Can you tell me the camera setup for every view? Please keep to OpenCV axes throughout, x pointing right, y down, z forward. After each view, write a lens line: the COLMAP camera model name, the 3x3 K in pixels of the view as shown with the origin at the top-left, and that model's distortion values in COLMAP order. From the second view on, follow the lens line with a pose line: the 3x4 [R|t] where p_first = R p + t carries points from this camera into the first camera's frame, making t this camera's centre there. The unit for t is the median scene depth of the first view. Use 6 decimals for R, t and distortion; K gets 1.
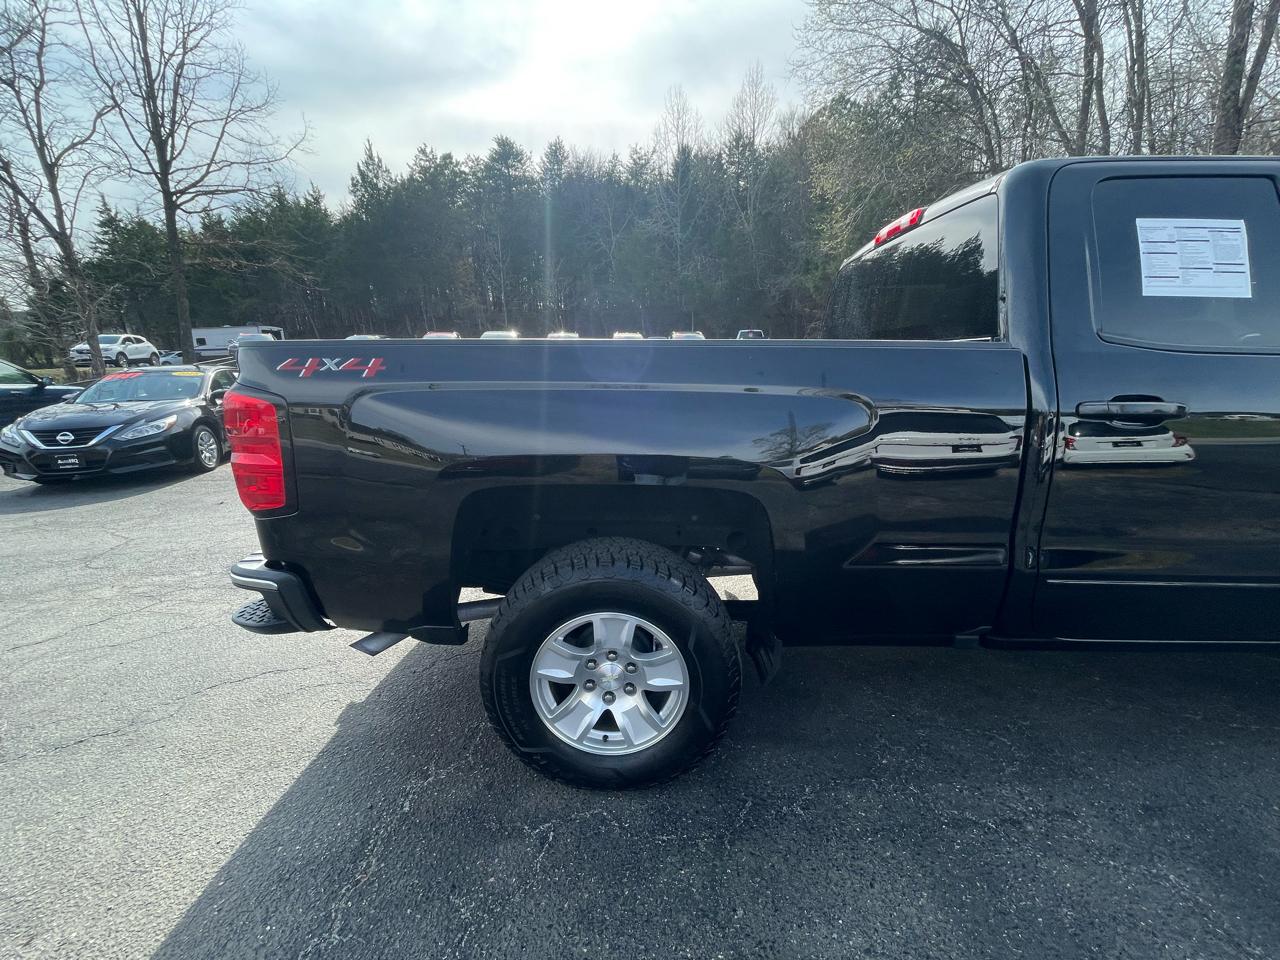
lens RADIAL K [[517.1, 0, 640.0], [0, 517.1, 480.0], [0, 0, 1]] dist [0.000209, -0.000618]
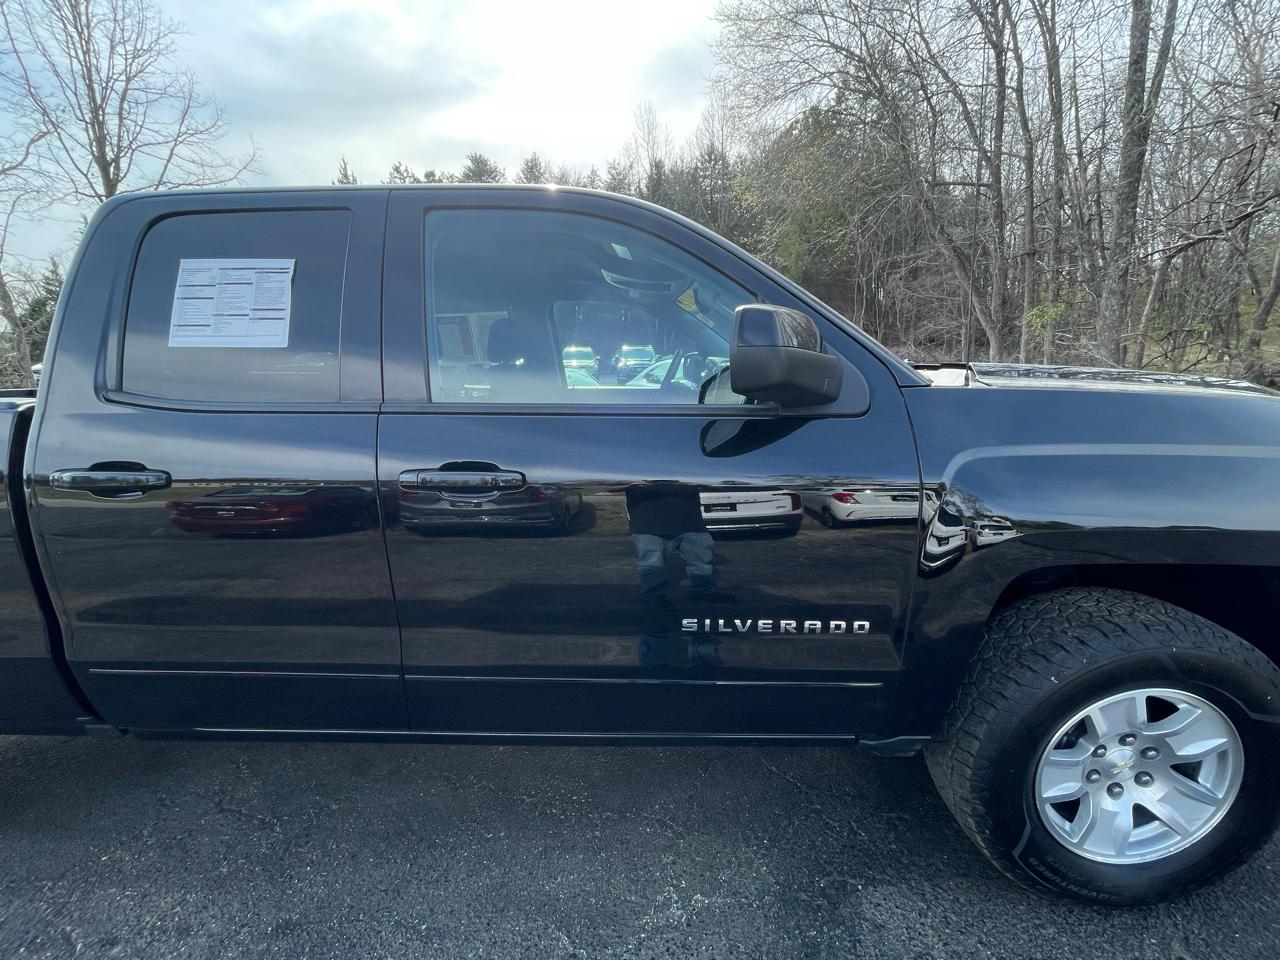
lens RADIAL K [[517.1, 0, 640.0], [0, 517.1, 480.0], [0, 0, 1]] dist [0.000209, -0.000618]
pose [[0.999892, -0.006875, -0.012991, 0.119670], [0.006614, 0.999777, -0.020041, -0.007091], [0.013125, 0.019953, 0.999715, 0.008885]]
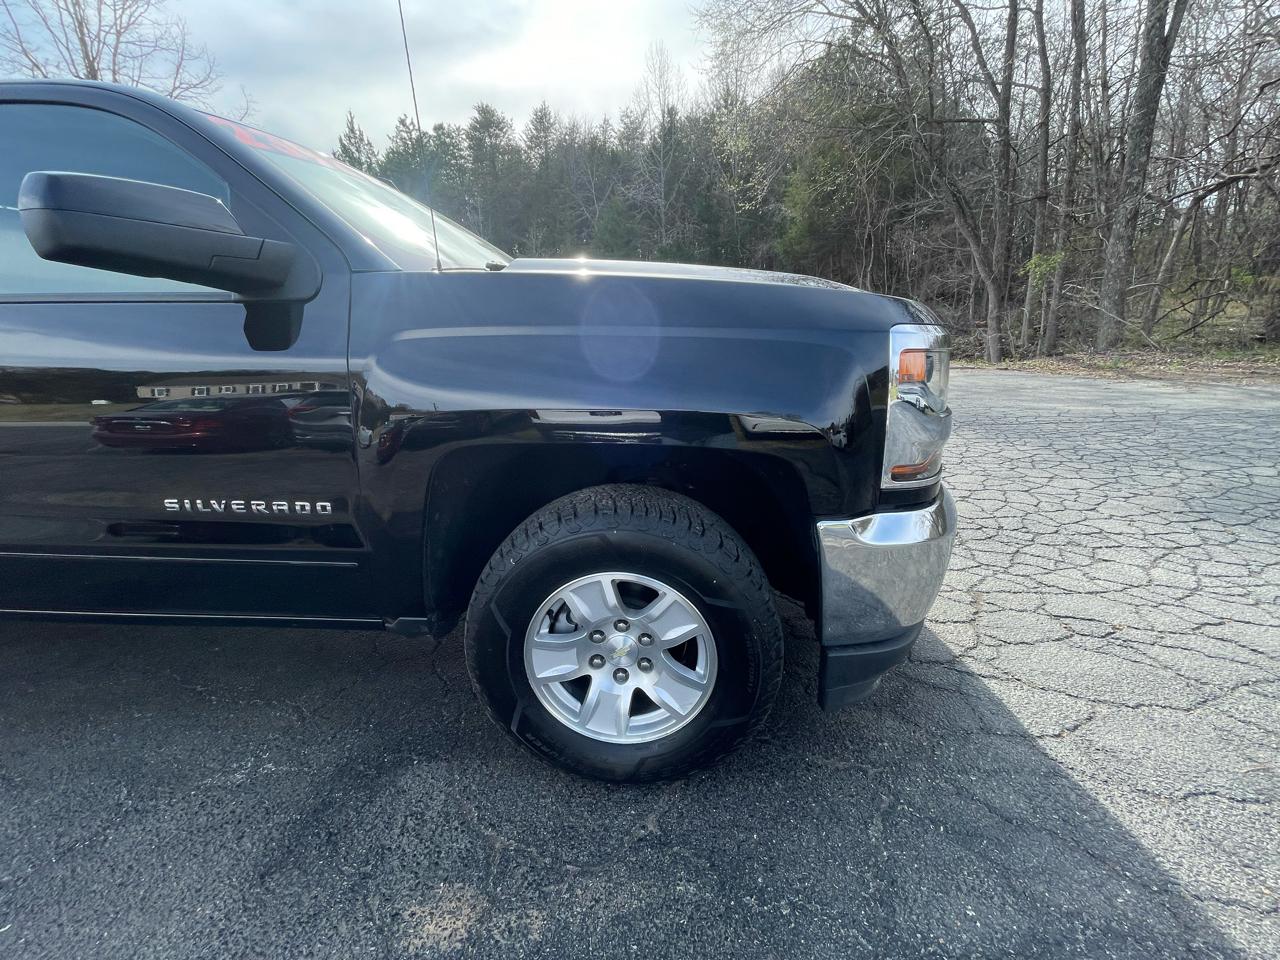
lens RADIAL K [[517.1, 0, 640.0], [0, 517.1, 480.0], [0, 0, 1]] dist [0.000209, -0.000618]
pose [[0.998174, 0.003128, -0.060327, 0.176510], [-0.000180, 0.998808, 0.048812, 0.001044], [0.060408, -0.048712, 0.996984, 0.009507]]
